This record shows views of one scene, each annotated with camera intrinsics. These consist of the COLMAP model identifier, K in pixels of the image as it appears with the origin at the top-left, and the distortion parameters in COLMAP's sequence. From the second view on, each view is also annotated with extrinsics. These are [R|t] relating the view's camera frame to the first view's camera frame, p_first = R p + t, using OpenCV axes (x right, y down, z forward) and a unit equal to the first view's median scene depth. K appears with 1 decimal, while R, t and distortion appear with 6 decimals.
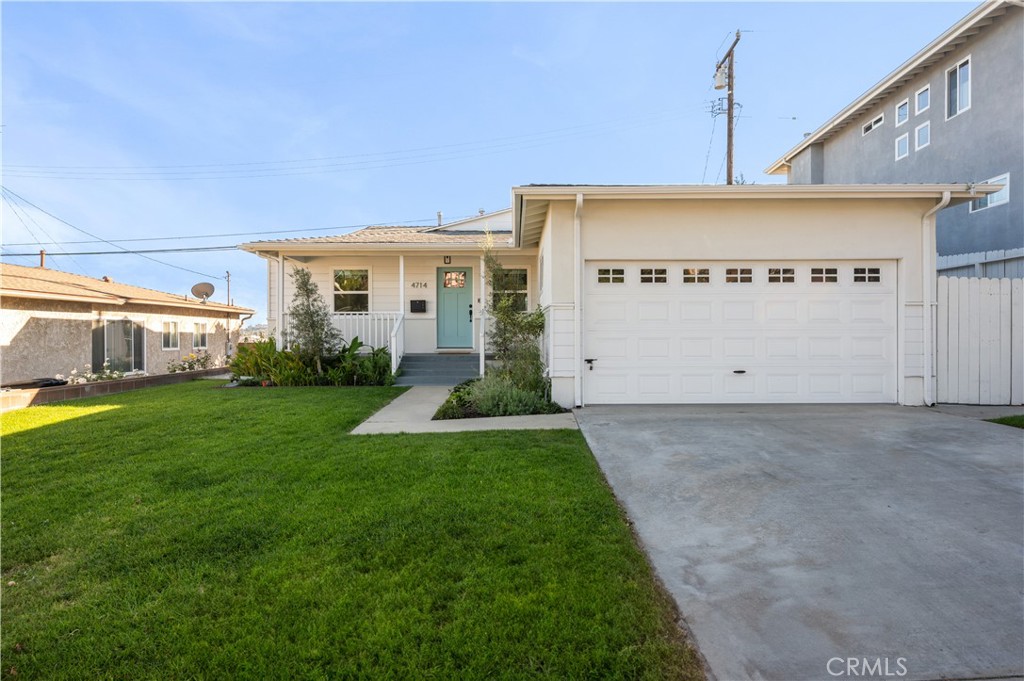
lens RADIAL K [[623.0, 0, 512.0], [0, 623.0, 340.5], [0, 0, 1]] dist [-0.000960, -0.003176]
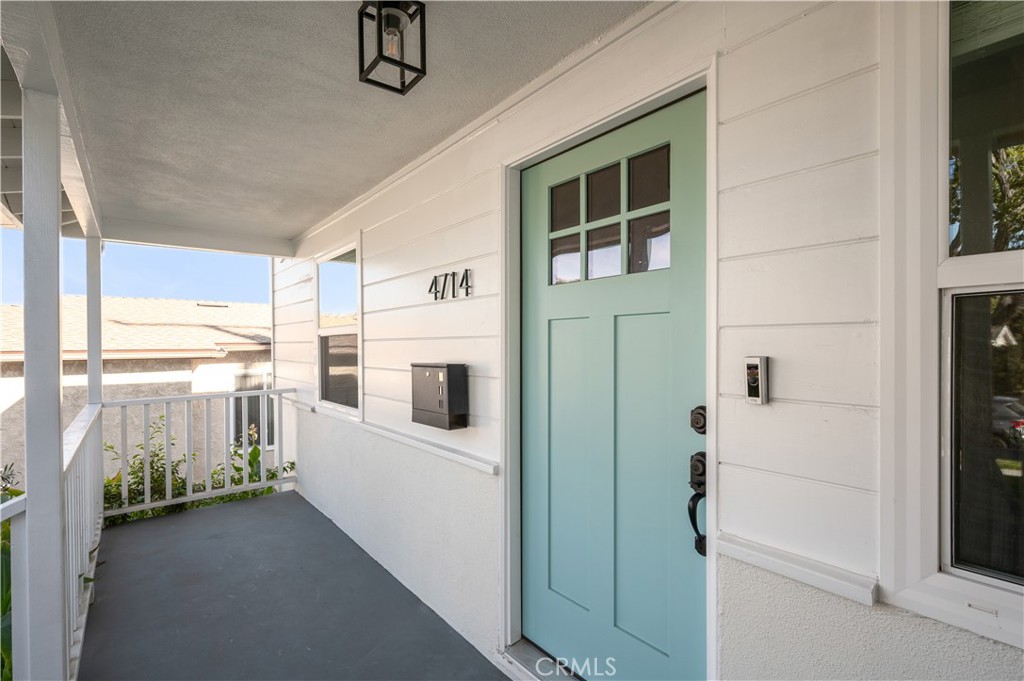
lens RADIAL K [[484.6, 0, 512.7], [0, 484.6, 347.3], [0, 0, 1]] dist [0.000141, -0.000048]
pose [[0.632198, -0.000437, -0.774807, -0.018273], [0.000621, 1.000000, -0.000058, -0.071275], [0.774807, -0.000445, 0.632198, 0.948724]]
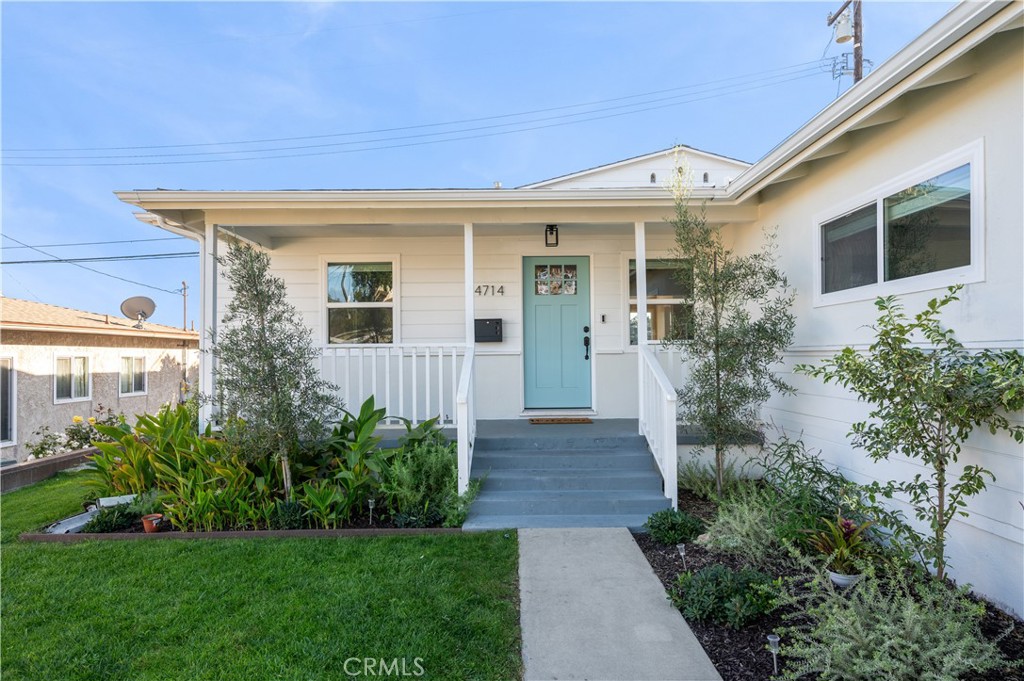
lens RADIAL K [[575.6, 0, 513.2], [0, 575.6, 344.0], [0, 0, 1]] dist [-0.005315, 0.000296]
pose [[0.999892, -0.007729, 0.012473, -0.139847], [0.008062, 0.999605, -0.026908, -0.031205], [-0.012260, 0.027006, 0.999560, 0.532115]]
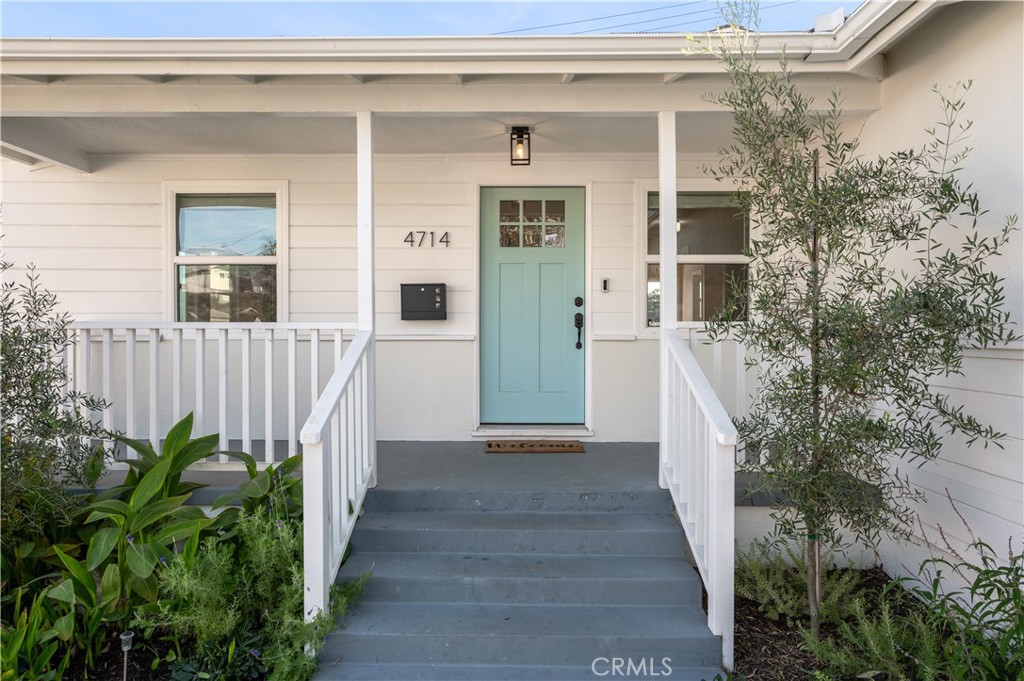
lens RADIAL K [[623.0, 0, 512.0], [0, 623.0, 340.5], [0, 0, 1]] dist [-0.000960, -0.003176]
pose [[0.999993, 0.002558, -0.002883, -0.105549], [-0.002529, 0.999947, 0.009965, -0.038747], [0.002908, -0.009958, 0.999946, 0.686506]]
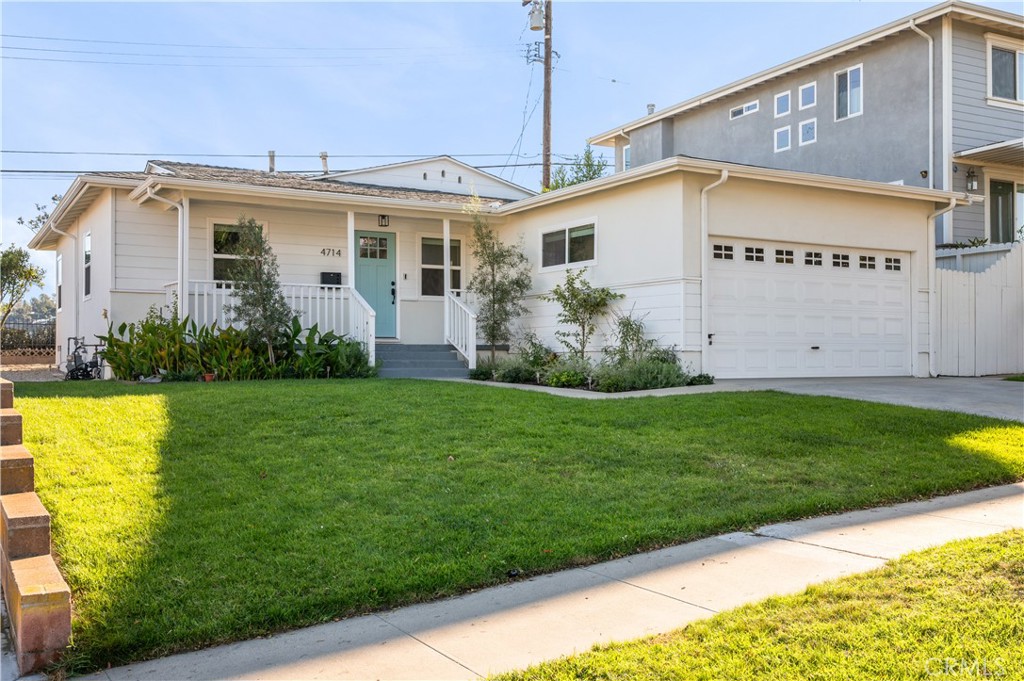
lens RADIAL K [[1001.5, 0, 512.0], [0, 1001.5, 340.5], [0, 0, 1]] dist [-0.002226, 0.013019]
pose [[0.858481, 0.012278, 0.512698, -0.591240], [0.002796, 0.999586, -0.028620, 0.052197], [-0.512837, 0.026003, 0.858092, -0.131262]]
